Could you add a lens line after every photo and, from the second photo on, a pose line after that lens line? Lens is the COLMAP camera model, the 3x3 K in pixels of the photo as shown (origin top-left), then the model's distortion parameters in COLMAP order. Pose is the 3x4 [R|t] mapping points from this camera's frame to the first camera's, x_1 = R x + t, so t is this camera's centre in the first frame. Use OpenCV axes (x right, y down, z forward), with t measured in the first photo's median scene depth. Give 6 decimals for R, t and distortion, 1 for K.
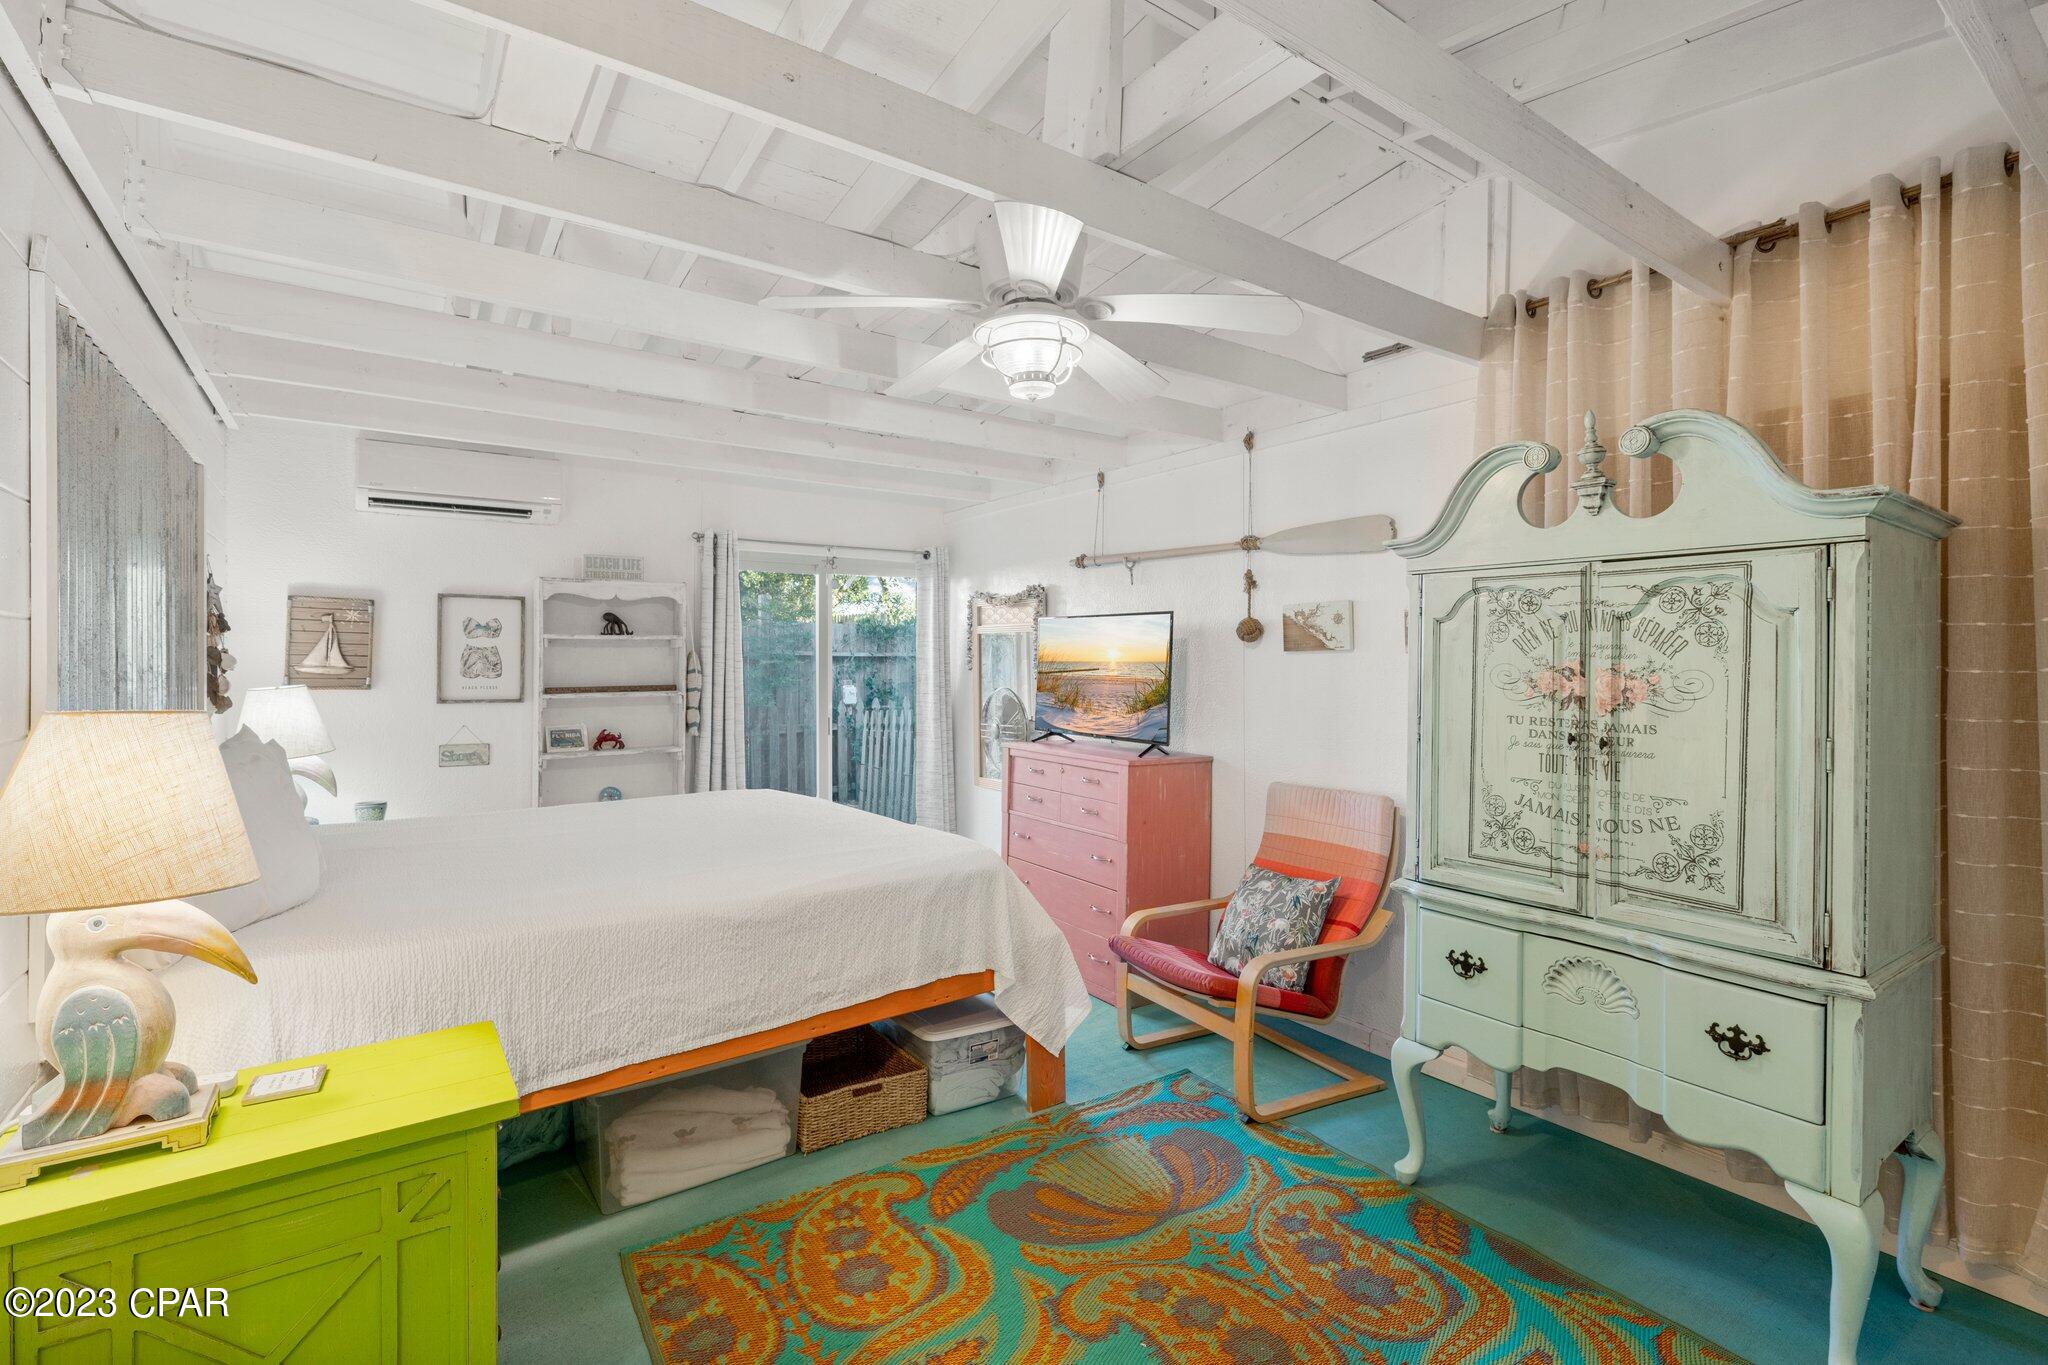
lens RADIAL K [[921.5, 0, 1023.2], [0, 921.5, 670.3], [0, 0, 1]] dist [0.004632, 0.000175]
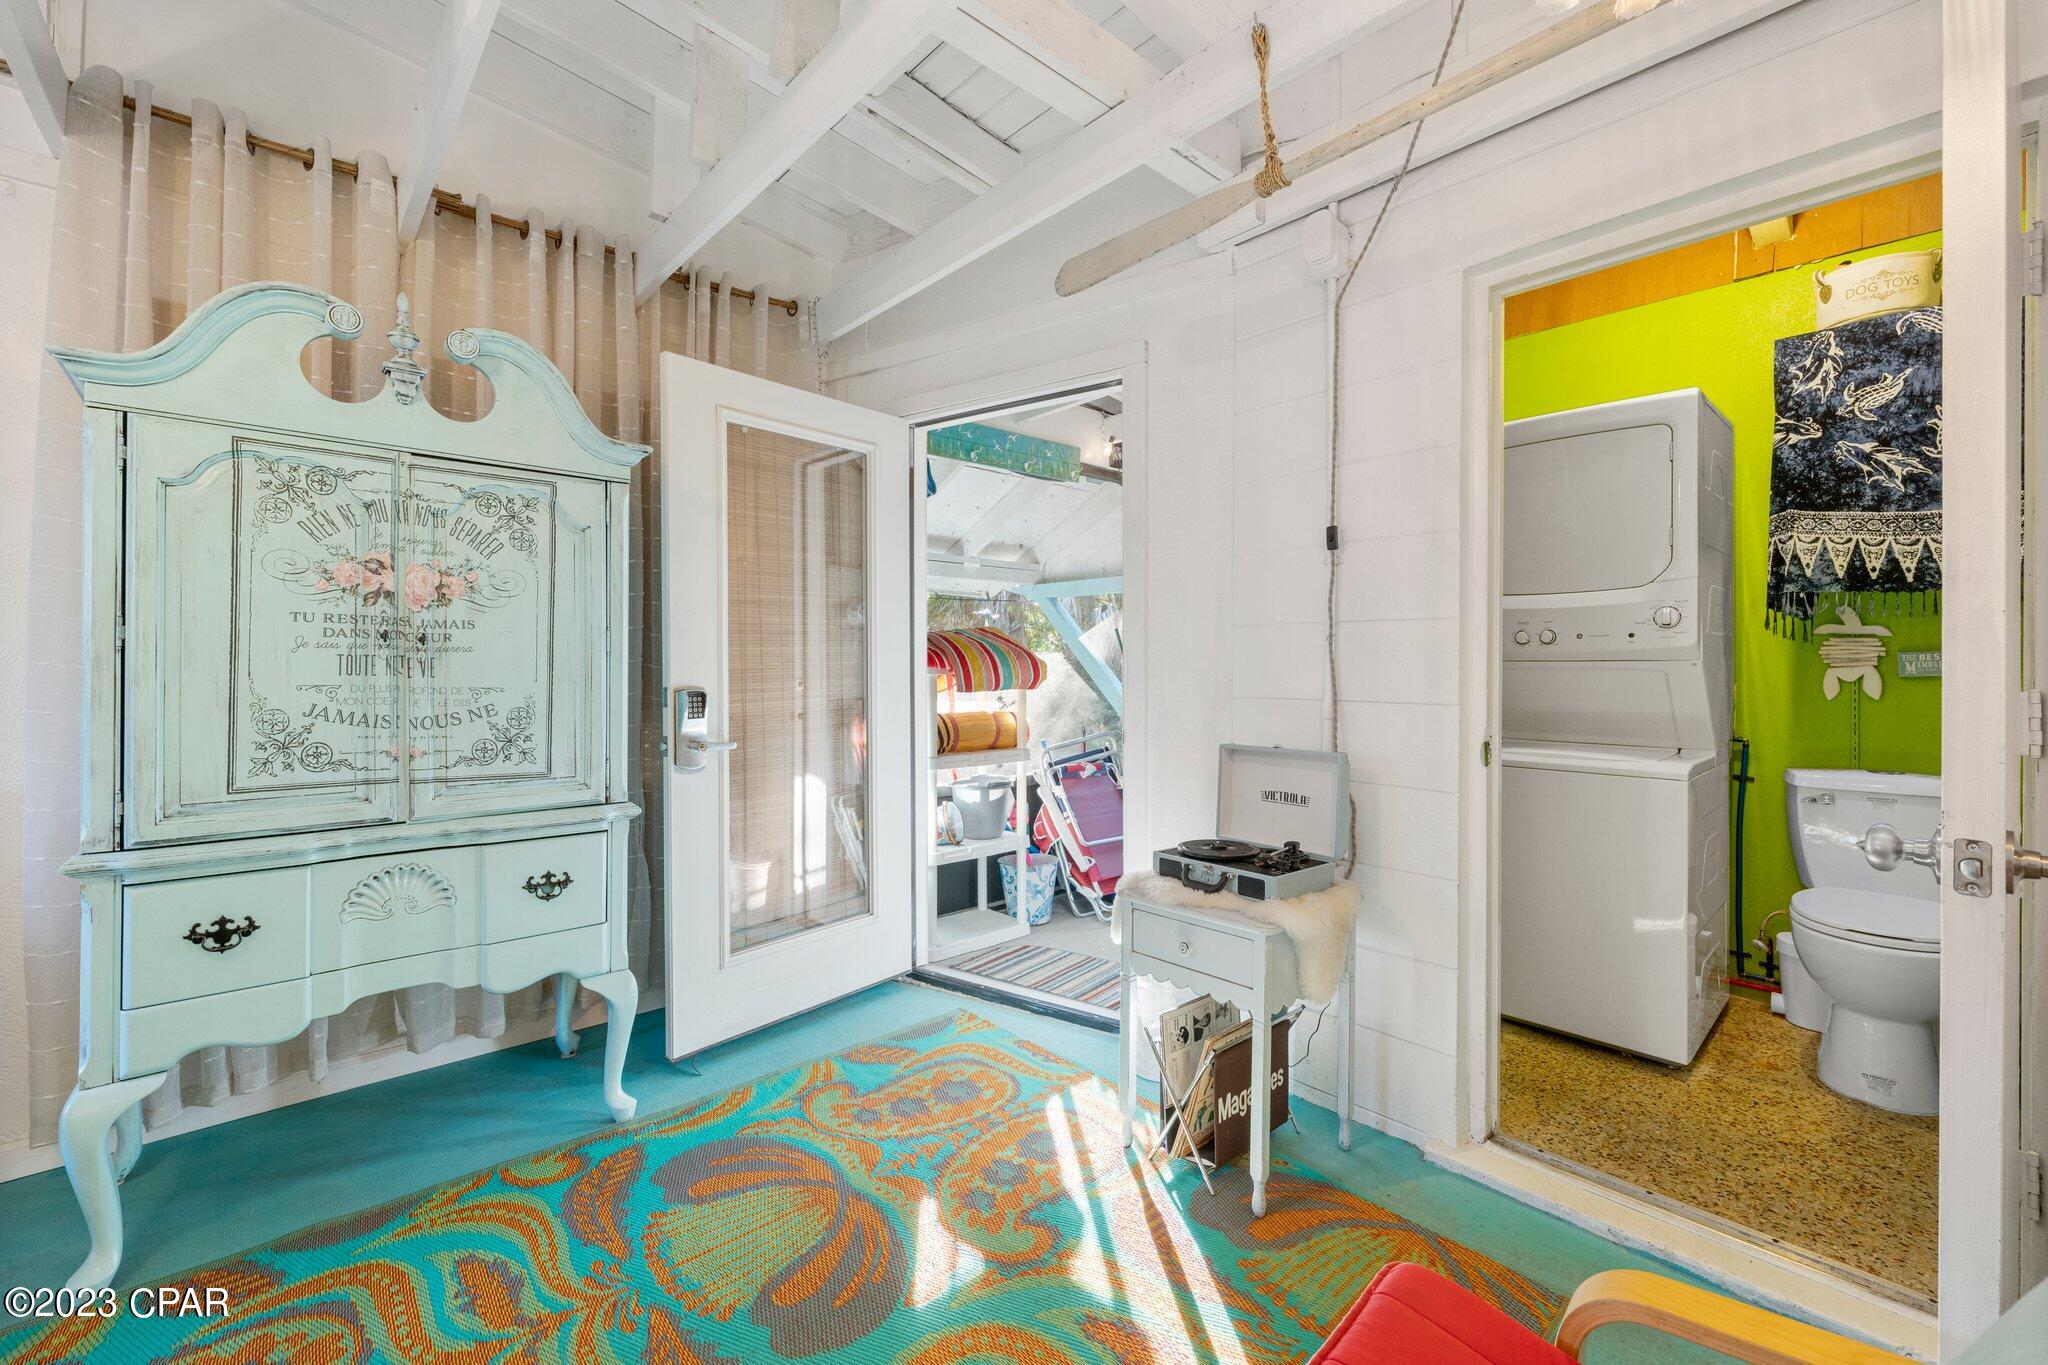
lens RADIAL K [[842.9, 0, 1028.5], [0, 842.9, 668.0], [0, 0, 1]] dist [-0.002313, 0.000318]
pose [[-0.119028, -0.005234, 0.992877, -0.314555], [0.005865, 0.999965, 0.005975, 0.100120], [-0.992874, 0.006534, -0.118993, 0.431109]]
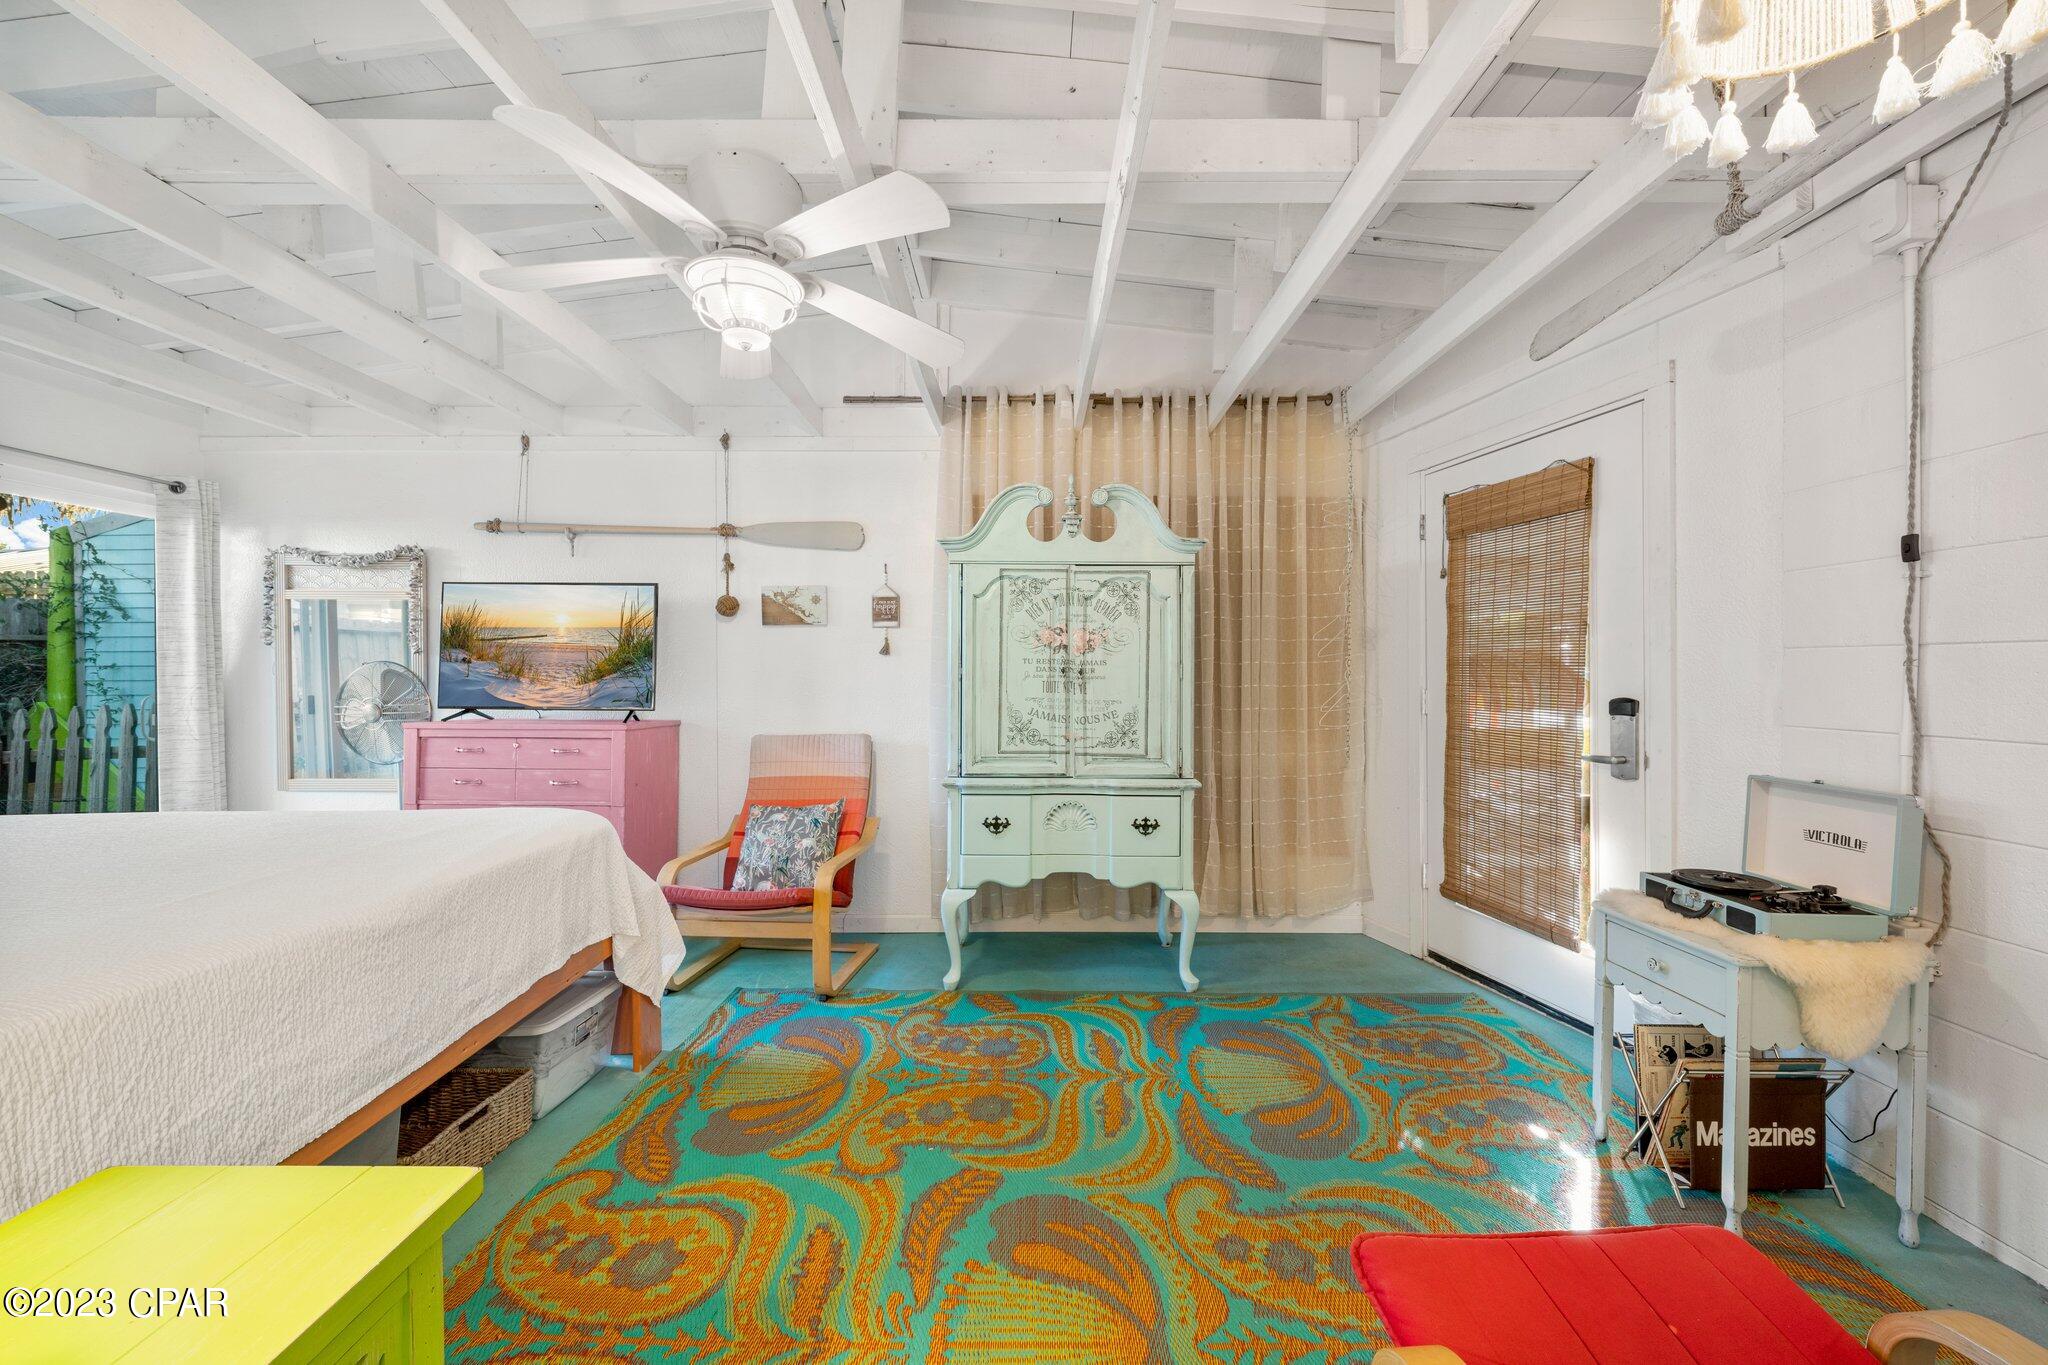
lens RADIAL K [[753.2, 0, 1024.0], [0, 753.2, 682.5], [0, 0, 1]] dist [0.000698, -0.000123]
pose [[0.583216, -0.010356, 0.812251, -0.514553], [0.007766, 0.999944, 0.007173, 0.081128], [-0.812280, 0.002124, 0.583264, 0.257071]]
